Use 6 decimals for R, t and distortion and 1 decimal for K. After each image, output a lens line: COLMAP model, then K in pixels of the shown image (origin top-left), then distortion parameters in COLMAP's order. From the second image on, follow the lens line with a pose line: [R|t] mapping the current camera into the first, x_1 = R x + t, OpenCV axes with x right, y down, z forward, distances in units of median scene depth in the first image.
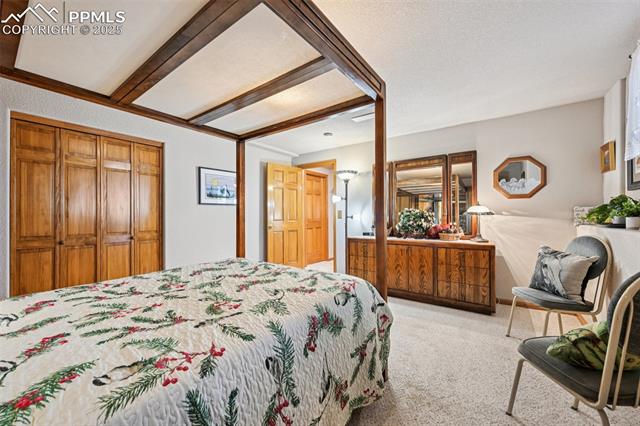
lens RADIAL K [[253.5, 0, 326.0], [0, 253.5, 211.8], [0, 0, 1]] dist [0.007140, -0.000463]
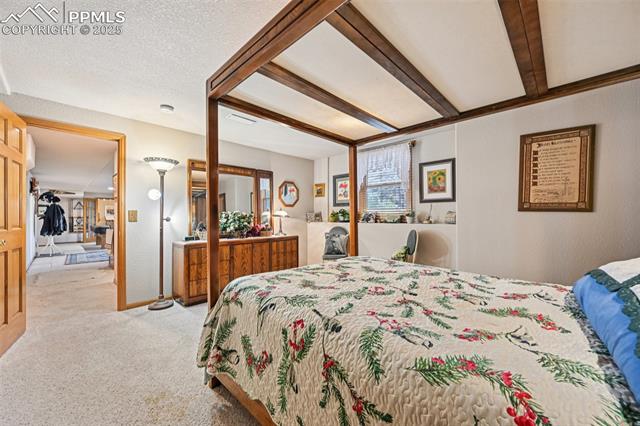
lens RADIAL K [[253.5, 0, 323.5], [0, 253.5, 219.5], [0, 0, 1]] dist [0.007140, -0.000463]
pose [[0.150261, -0.002477, 0.988643, -1.059679], [-0.009640, 0.999946, 0.003970, 0.023701], [-0.988599, -0.010127, 0.150229, 0.702637]]
